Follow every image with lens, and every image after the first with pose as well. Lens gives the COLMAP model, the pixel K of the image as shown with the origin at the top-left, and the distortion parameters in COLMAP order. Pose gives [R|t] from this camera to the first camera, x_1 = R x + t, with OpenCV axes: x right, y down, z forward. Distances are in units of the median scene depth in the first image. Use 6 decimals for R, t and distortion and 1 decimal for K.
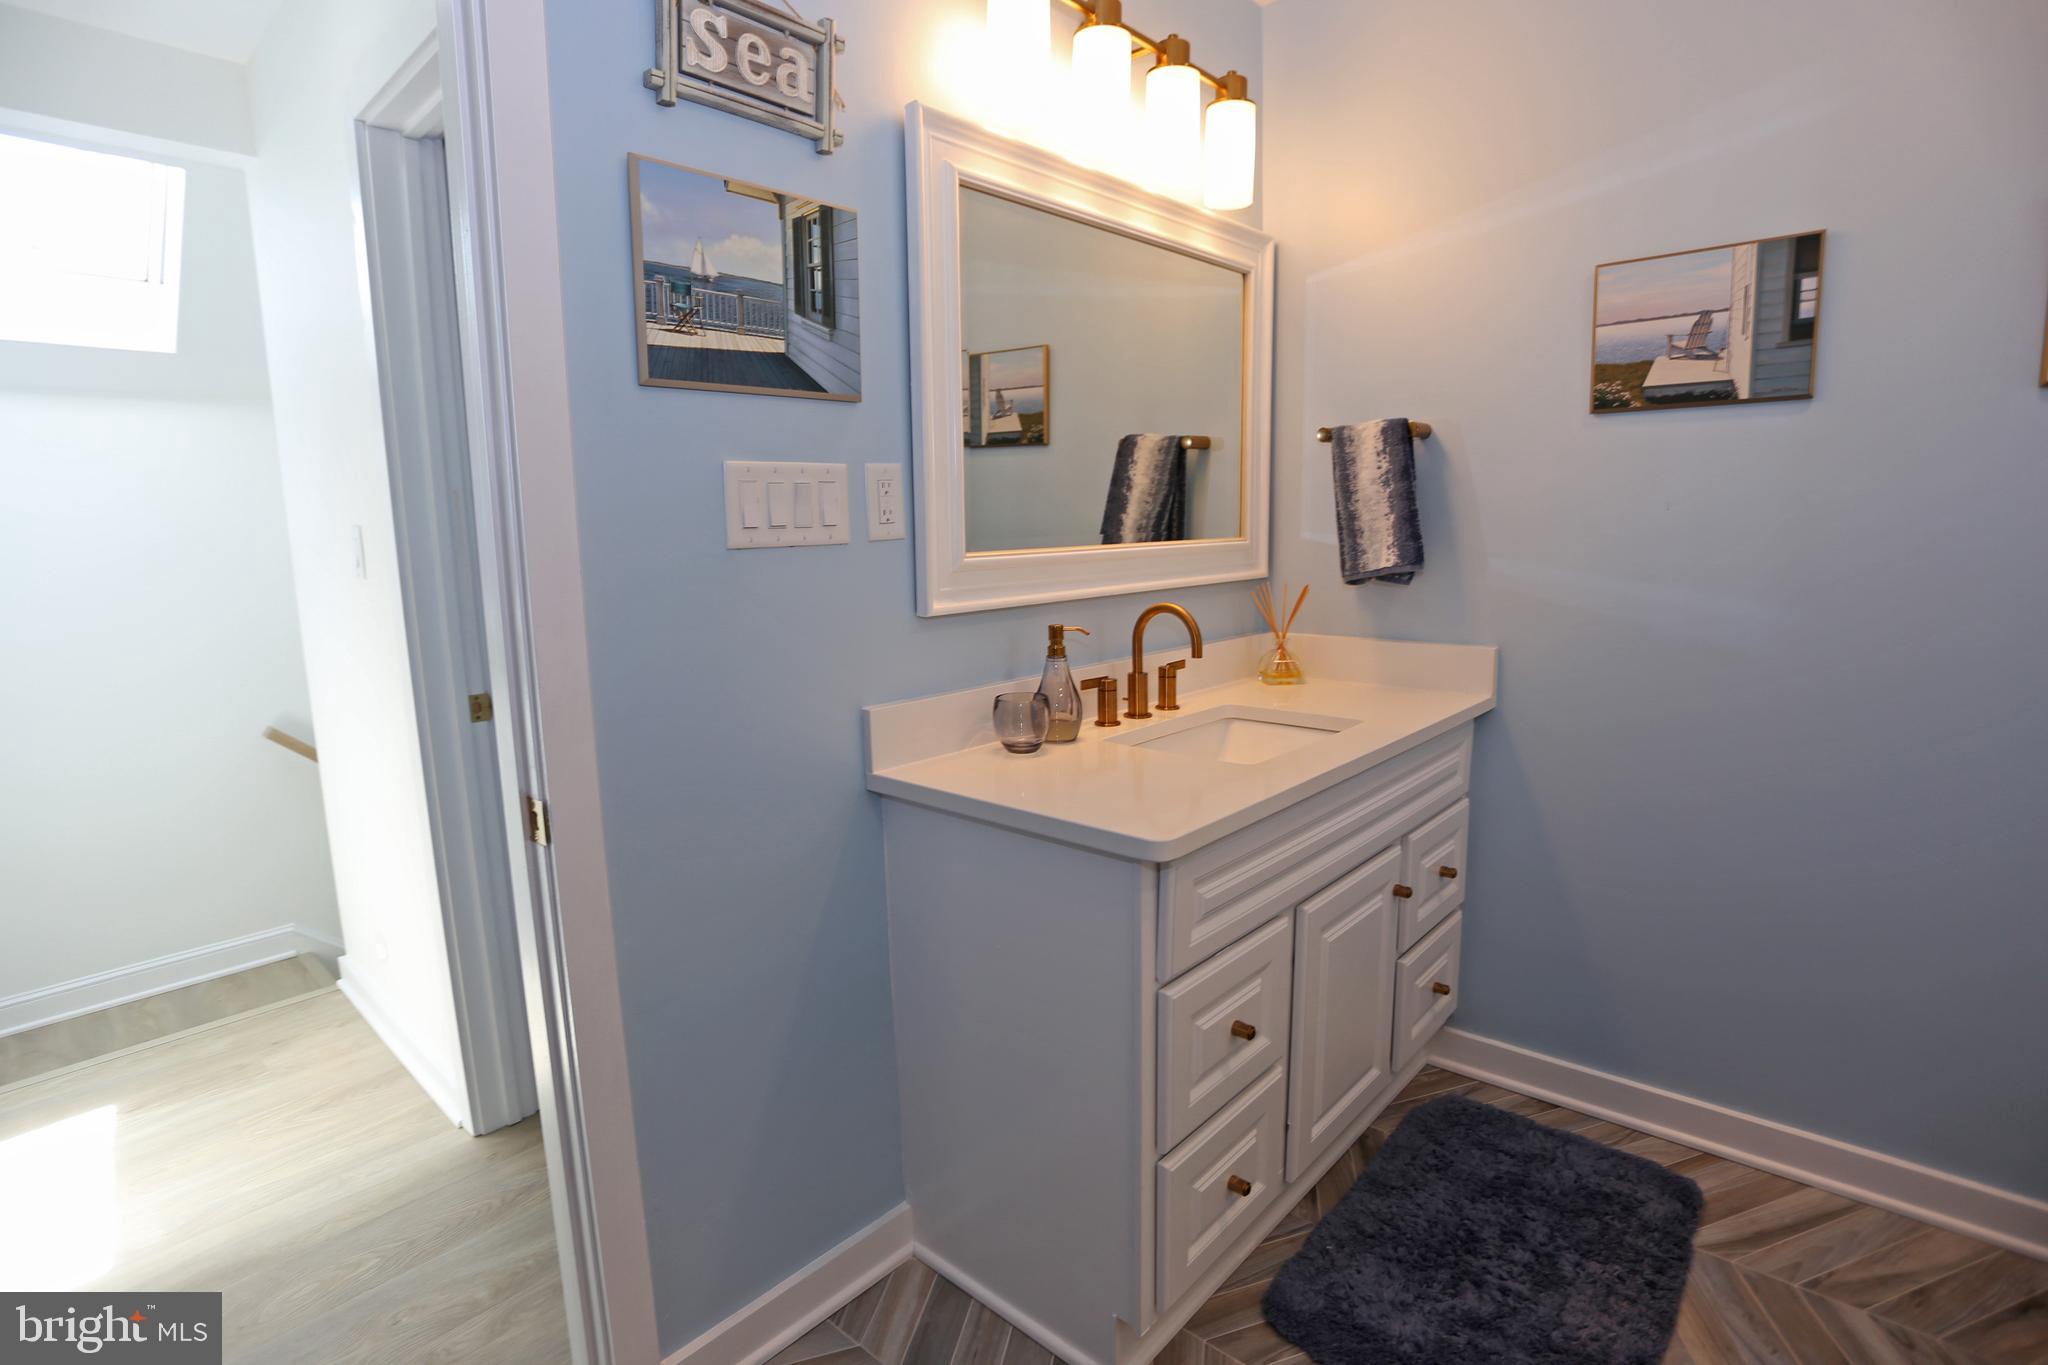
lens RADIAL K [[998.6, 0, 1024.3], [0, 998.6, 678.5], [0, 0, 1]] dist [-0.081648, 0.034118]
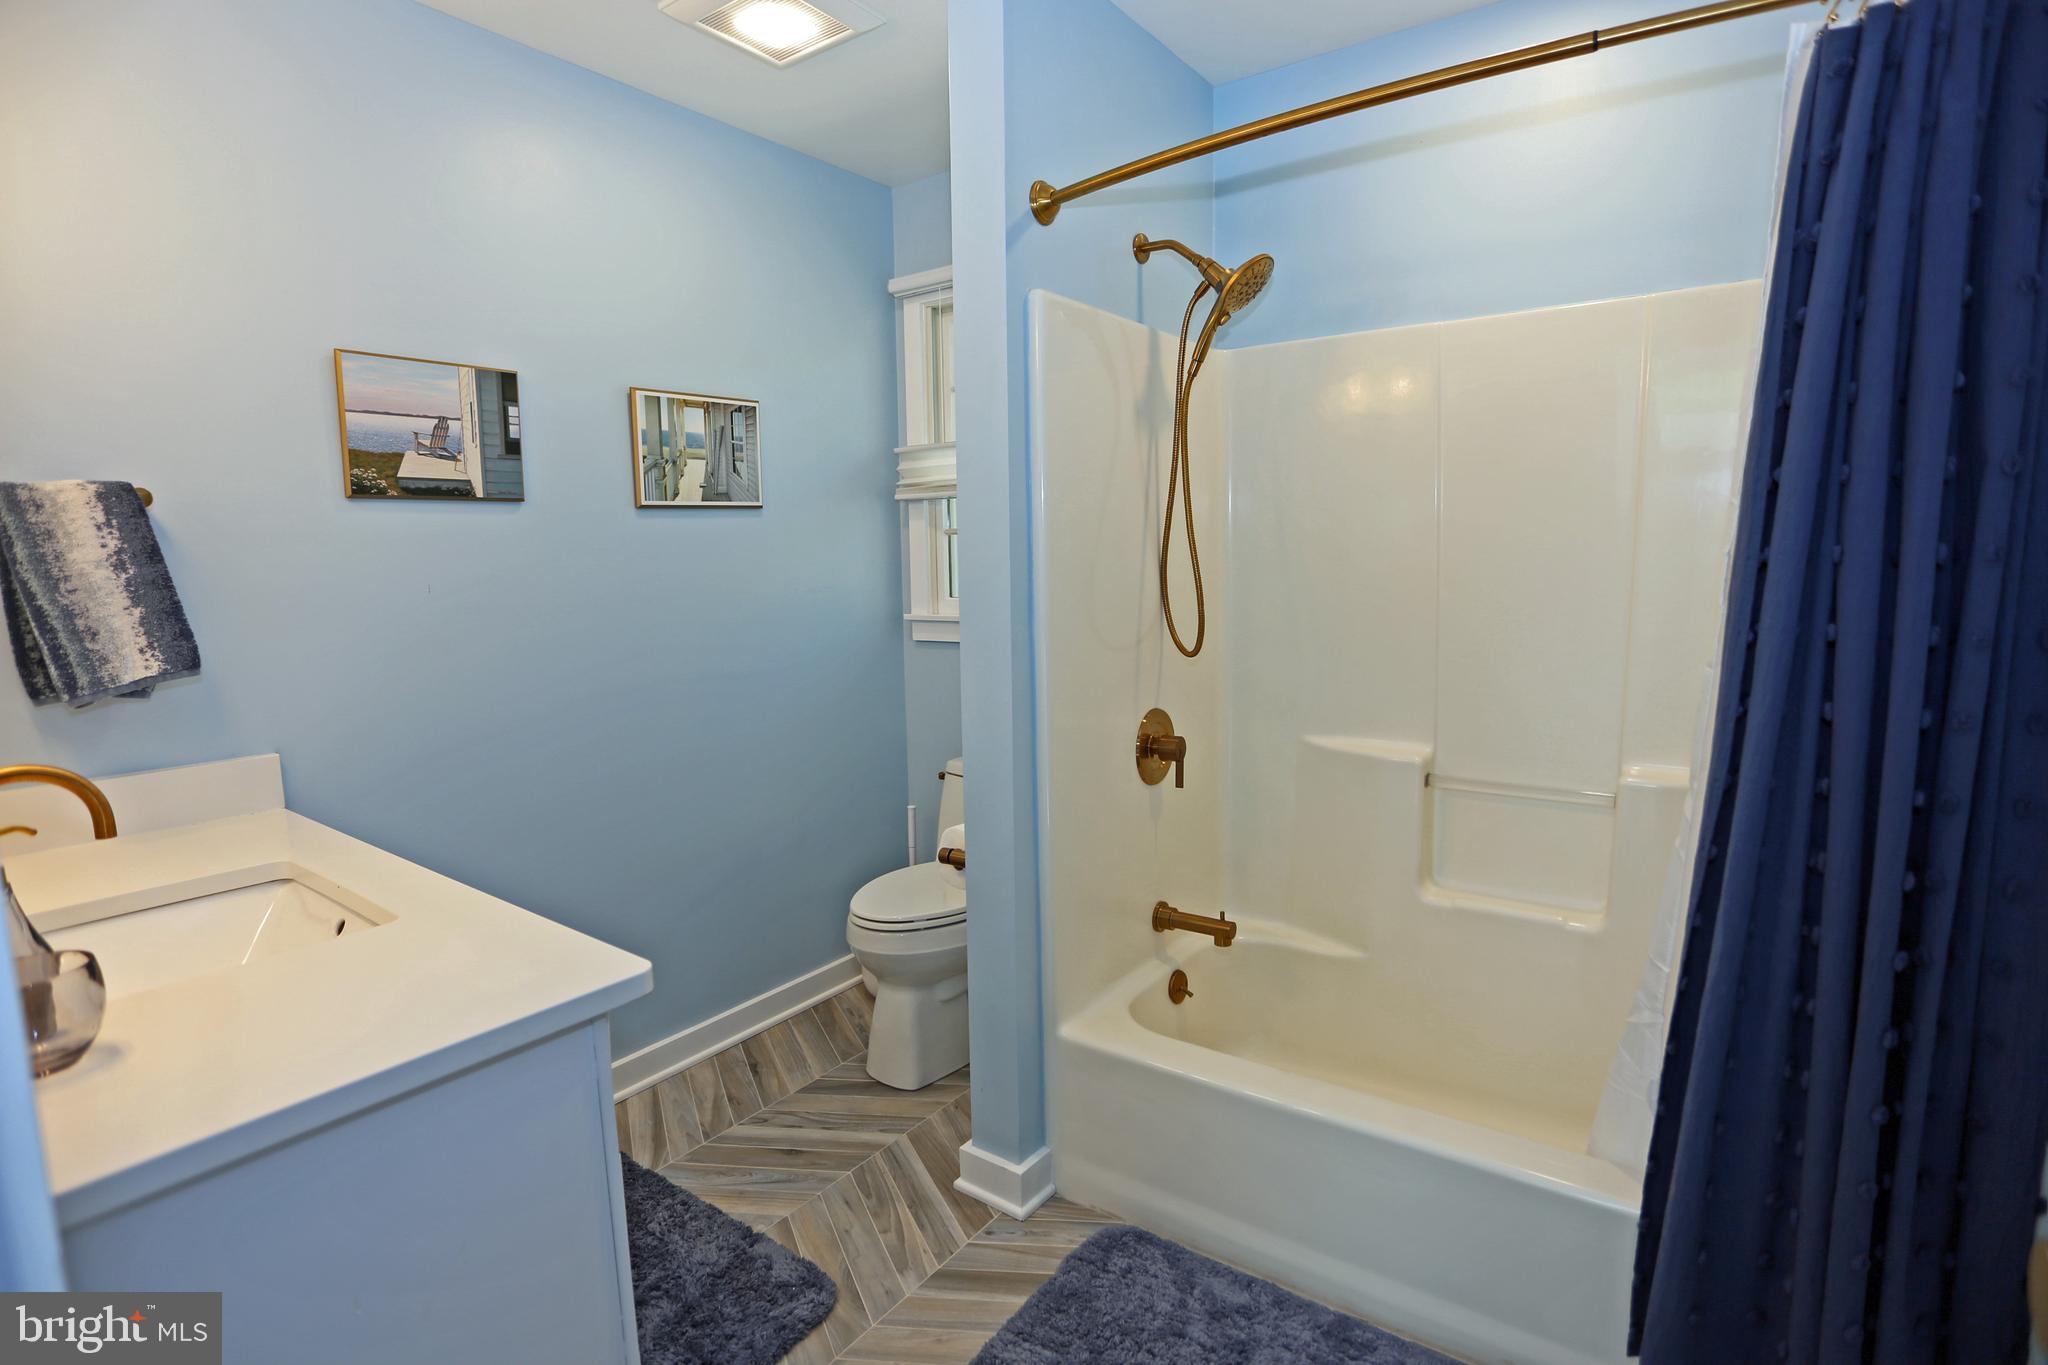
lens RADIAL K [[998.6, 0, 1024.3], [0, 998.6, 678.5], [0, 0, 1]] dist [-0.081648, 0.034118]
pose [[-0.112348, -0.095850, 0.989035, -0.517657], [0.177093, 0.977471, 0.114845, -0.091567], [-0.977761, 0.188054, -0.092842, 0.491425]]
